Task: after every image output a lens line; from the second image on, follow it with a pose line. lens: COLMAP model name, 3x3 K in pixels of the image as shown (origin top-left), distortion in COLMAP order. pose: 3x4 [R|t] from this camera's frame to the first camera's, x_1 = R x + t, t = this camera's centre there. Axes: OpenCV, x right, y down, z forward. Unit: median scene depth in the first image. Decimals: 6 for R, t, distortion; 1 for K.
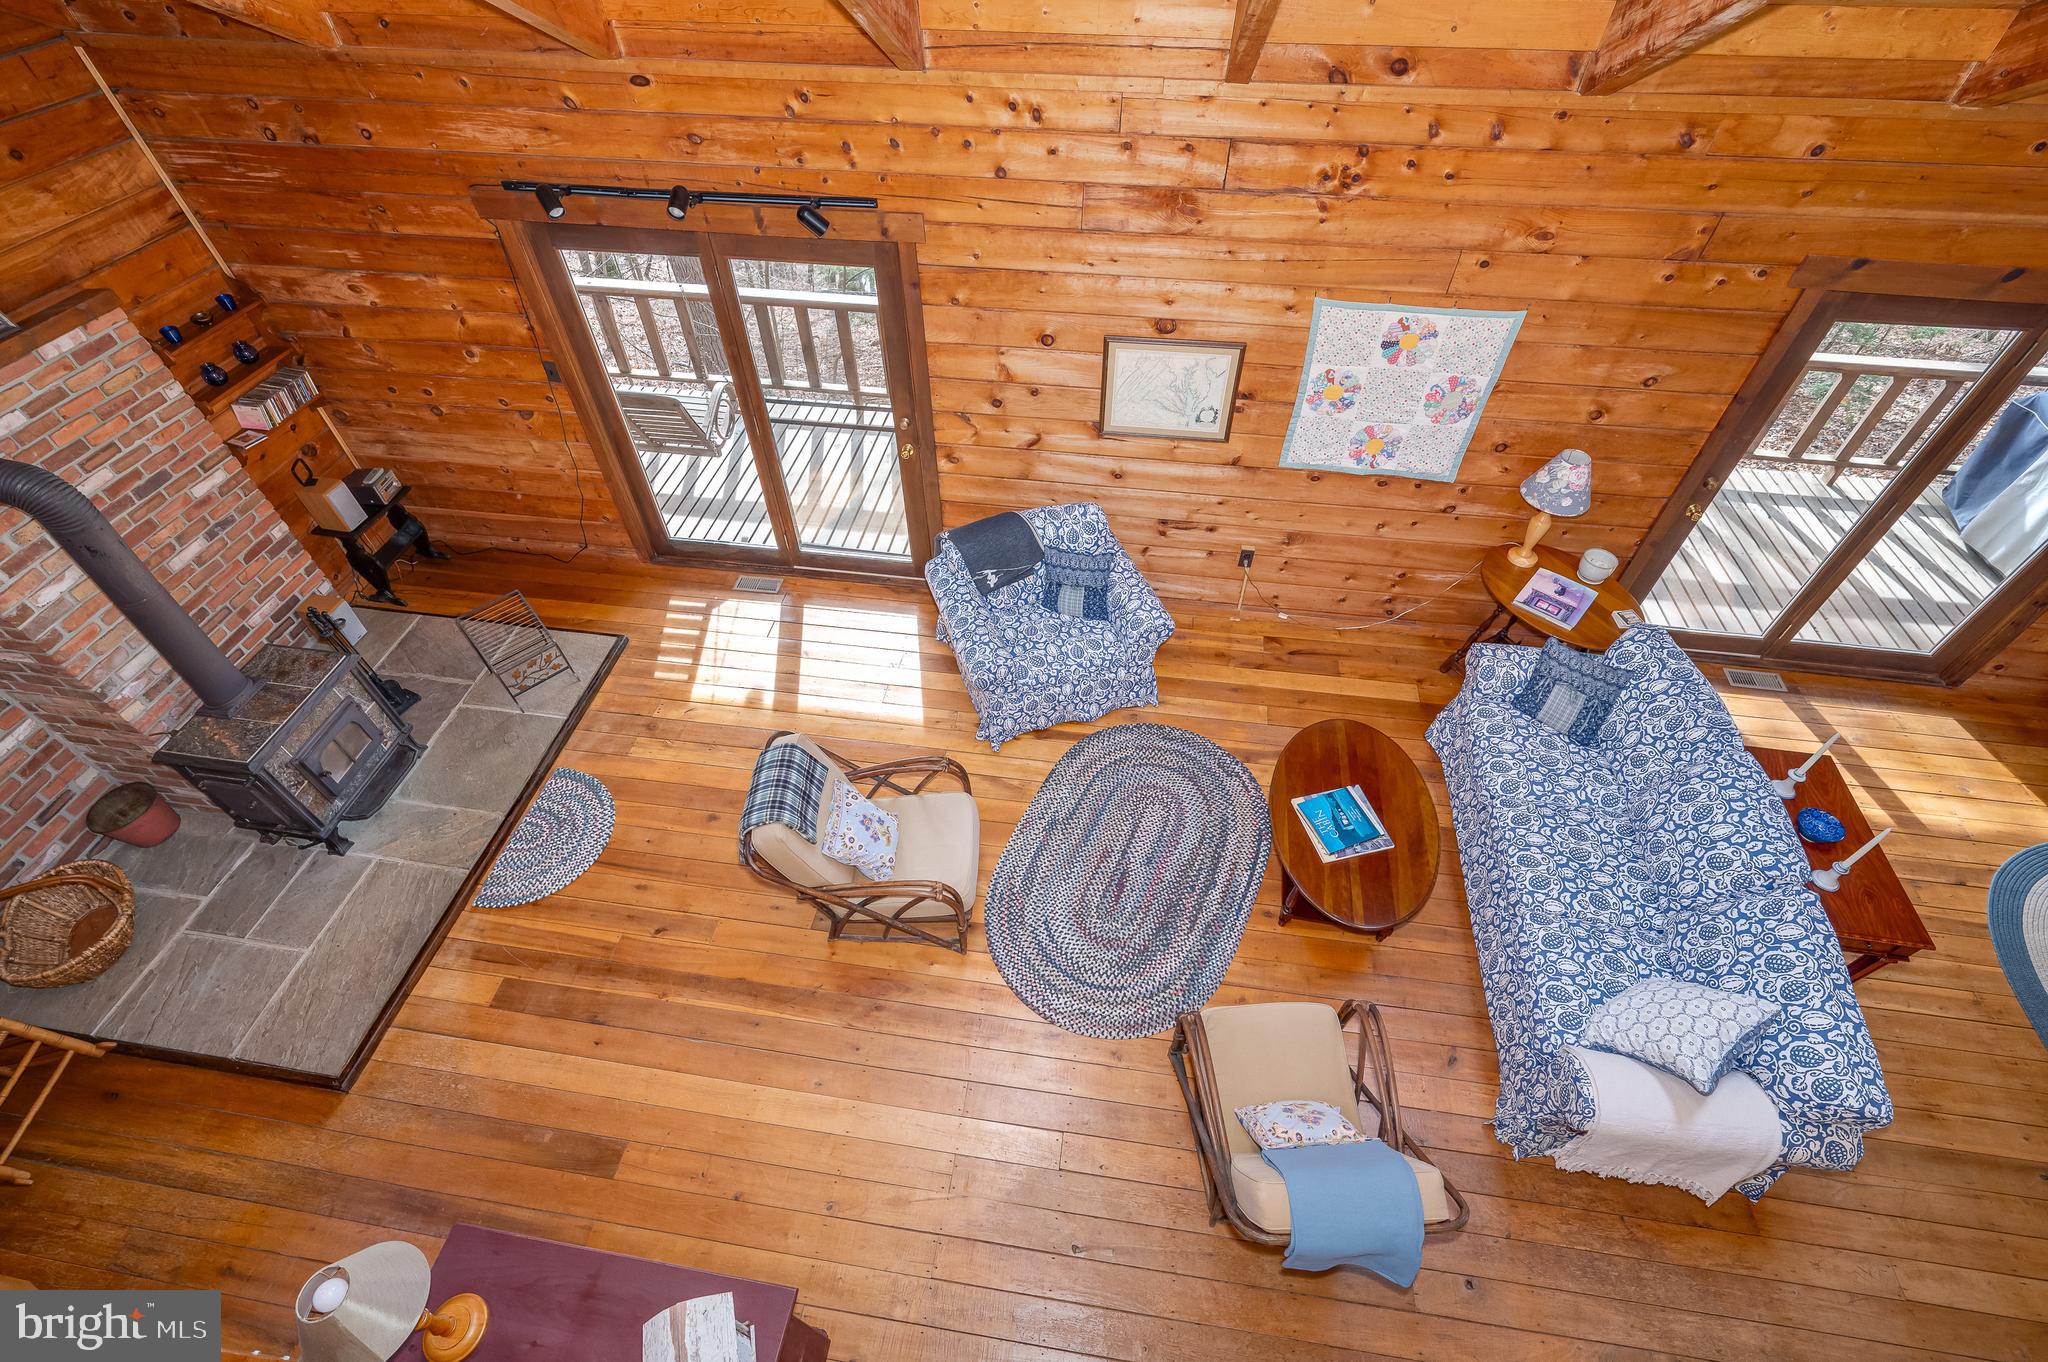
lens RADIAL K [[880.3, 0, 1024.4], [0, 880.3, 693.5], [0, 0, 1]] dist [-0.002516, -0.000094]
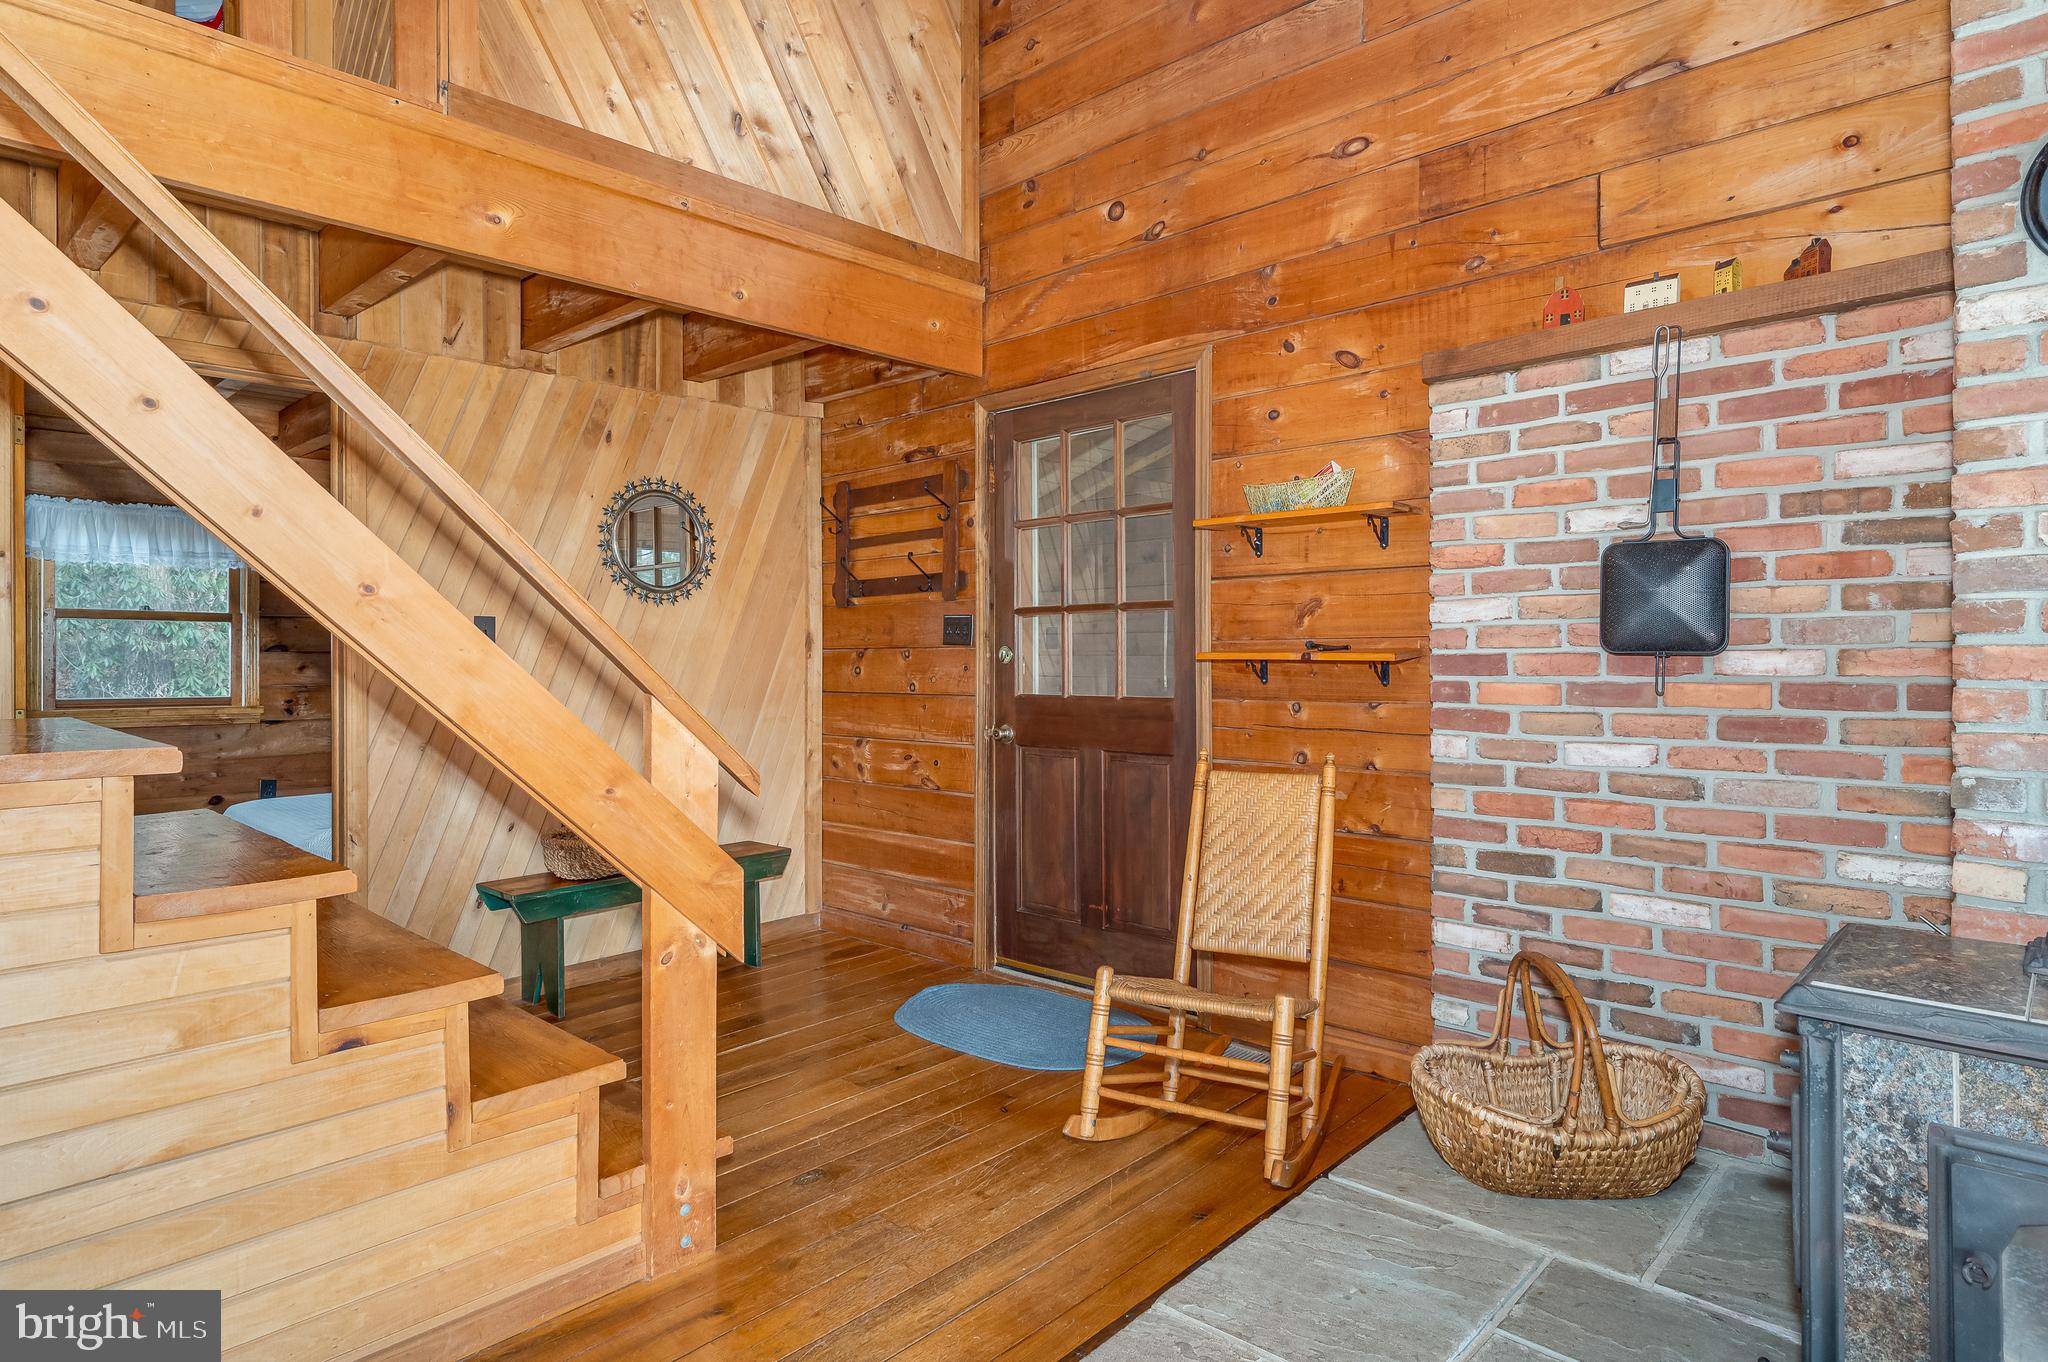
lens RADIAL K [[1128.9, 0, 1001.7], [0, 1128.9, 654.8], [0, 0, 1]] dist [0.000908, -0.000068]
pose [[-0.579201, 0.007956, -0.815146, -0.344056], [-0.602361, 0.669577, 0.434542, -0.001035], [0.549261, 0.742700, -0.383027, 0.801727]]
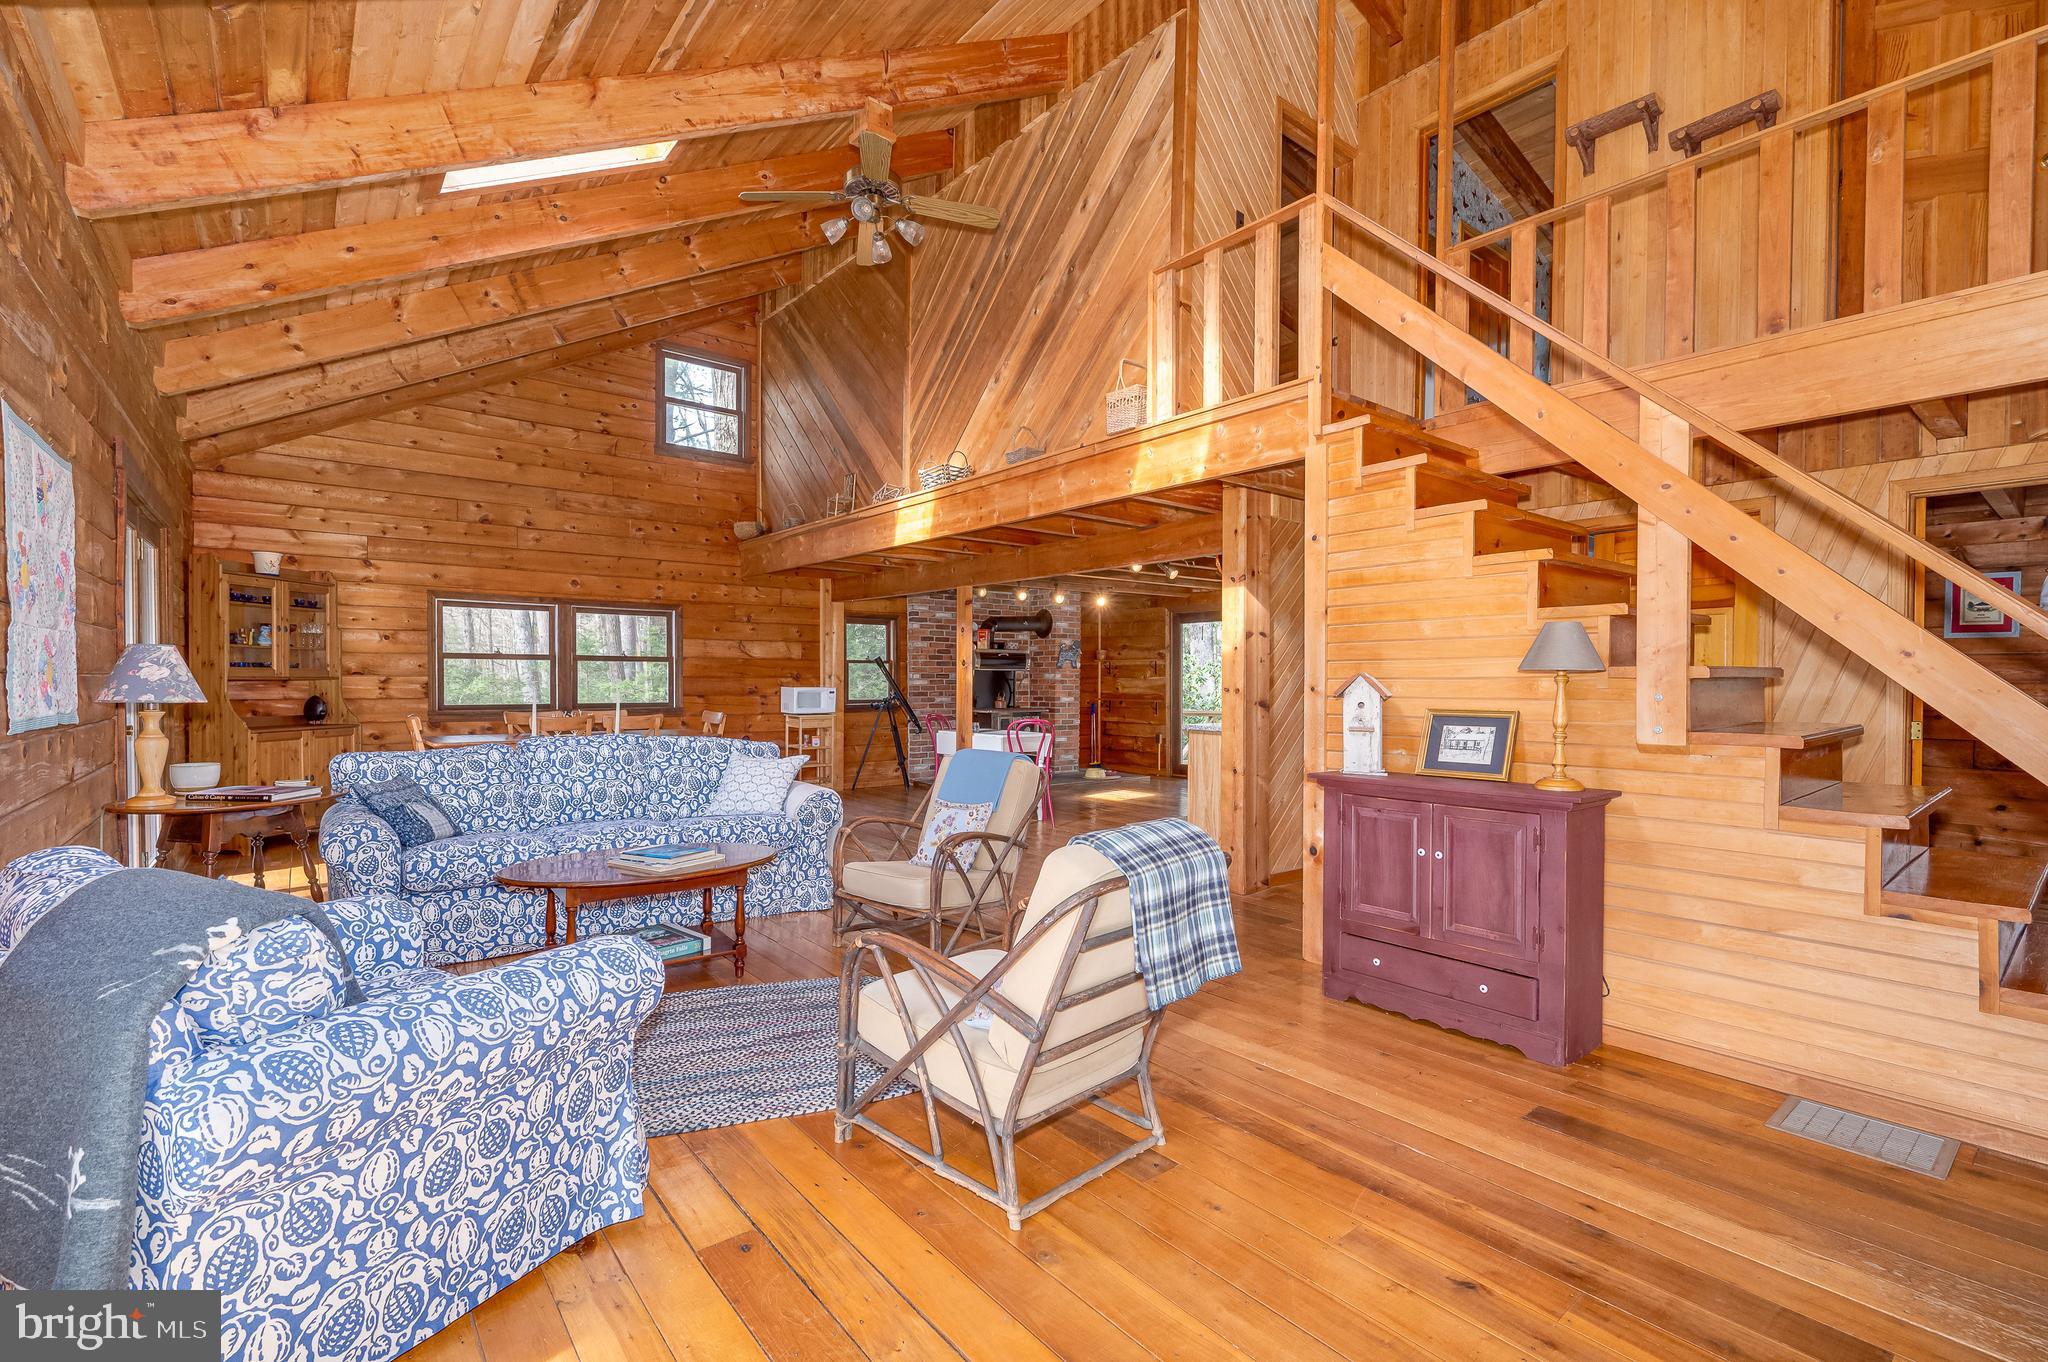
lens RADIAL K [[905.4, 0, 1028.2], [0, 905.4, 694.7], [0, 0, 1]] dist [-0.001853, 0.001406]
pose [[-0.736470, -0.008124, 0.676421, -0.538050], [0.503773, 0.660755, 0.556431, -0.290833], [-0.451469, 0.750557, -0.482534, 1.055230]]
